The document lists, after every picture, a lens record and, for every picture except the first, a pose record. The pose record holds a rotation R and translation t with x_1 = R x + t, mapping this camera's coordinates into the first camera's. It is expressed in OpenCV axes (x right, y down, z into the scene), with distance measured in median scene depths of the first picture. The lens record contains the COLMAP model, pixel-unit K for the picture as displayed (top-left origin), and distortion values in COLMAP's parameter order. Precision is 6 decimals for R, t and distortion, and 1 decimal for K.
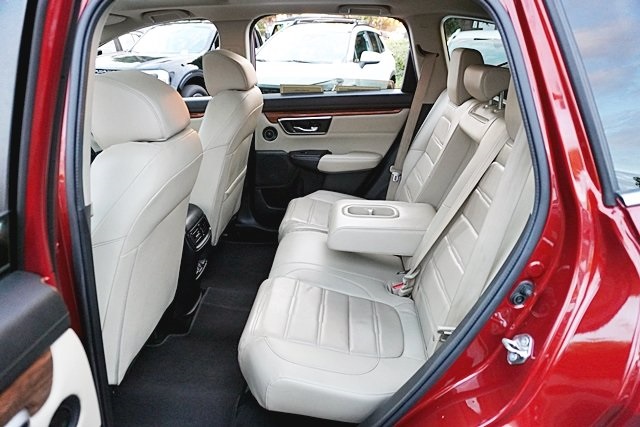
lens RADIAL K [[432.6, 0, 316.3], [0, 432.6, 214.1], [0, 0, 1]] dist [-0.030465, 0.019504]
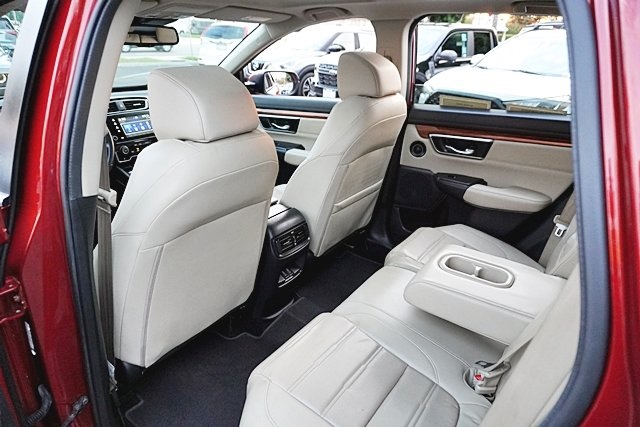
lens RADIAL K [[432.6, 0, 322.0], [0, 432.6, 213.9], [0, 0, 1]] dist [-0.030465, 0.019504]
pose [[0.861013, 0.220081, -0.458499, 0.161445], [-0.221809, 0.973762, 0.050876, -0.059719], [0.457666, 0.057894, 0.887238, 0.138798]]
